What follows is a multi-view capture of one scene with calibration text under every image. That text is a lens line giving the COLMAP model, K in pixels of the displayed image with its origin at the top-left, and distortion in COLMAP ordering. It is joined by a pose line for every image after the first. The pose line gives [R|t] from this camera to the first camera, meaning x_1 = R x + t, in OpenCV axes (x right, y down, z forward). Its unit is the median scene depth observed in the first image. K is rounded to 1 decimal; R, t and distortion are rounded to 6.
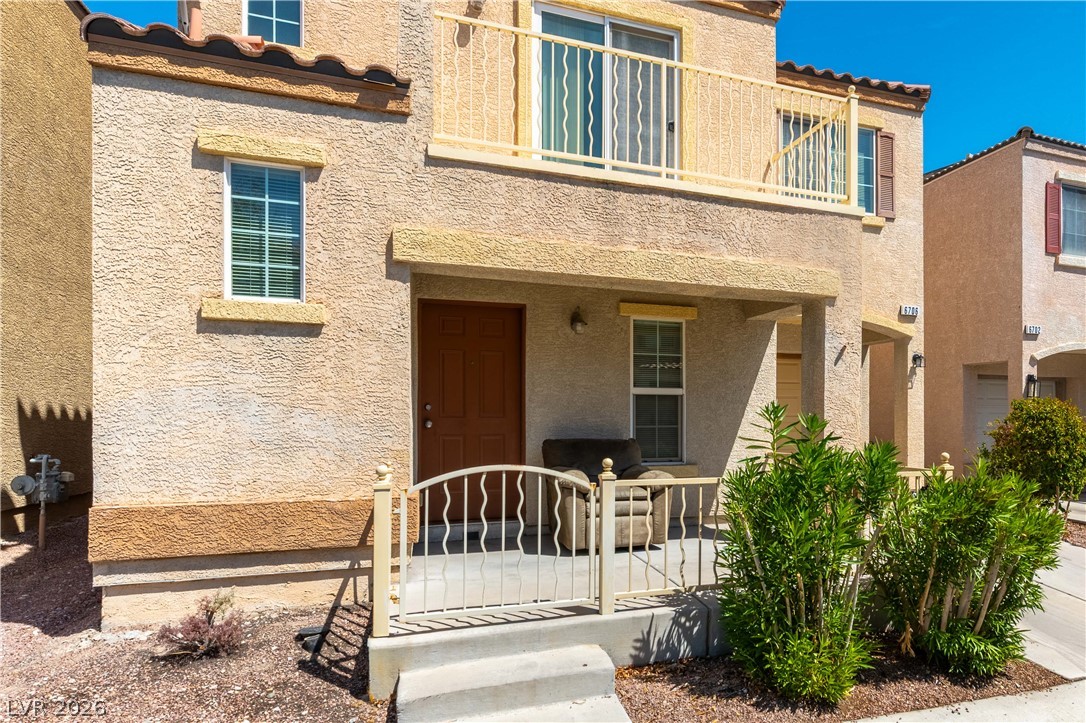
lens RADIAL K [[483.1, 0, 555.4], [0, 483.1, 355.5], [0, 0, 1]] dist [-0.000357, -0.000380]
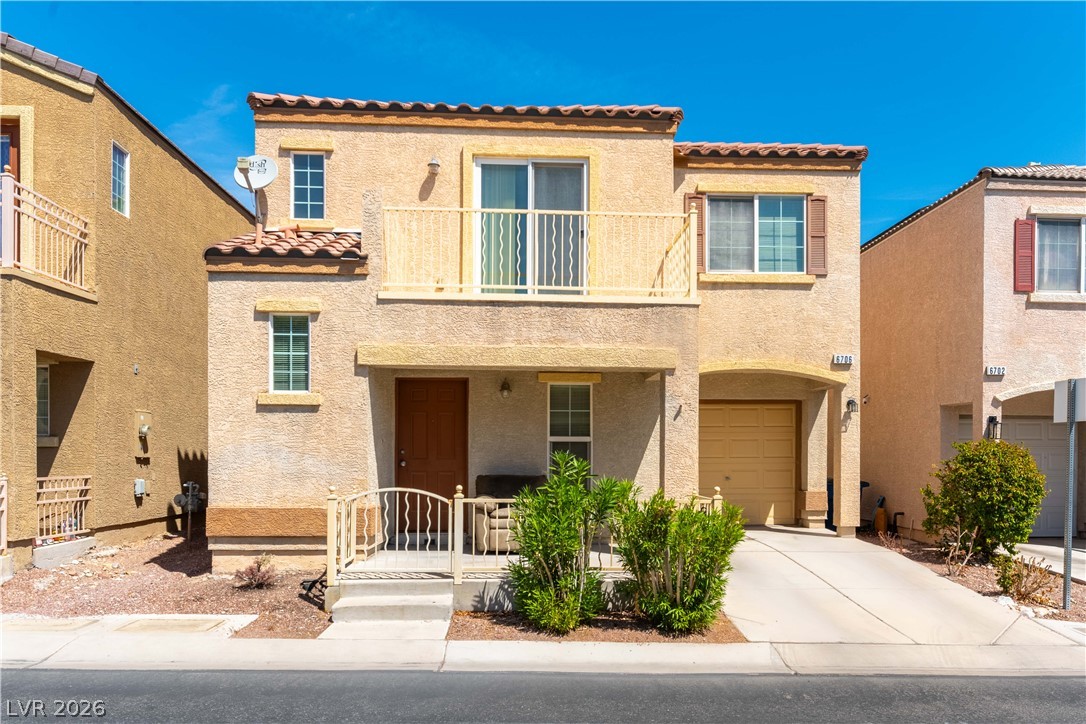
lens RADIAL K [[540.9, 0, 543.0], [0, 540.9, 362.0], [0, 0, 1]] dist [-0.001021, 0.000126]
pose [[0.968702, -0.040773, -0.244853, 0.729028], [0.030571, 0.998504, -0.045328, -0.100977], [0.246335, 0.036424, 0.968500, -0.639683]]
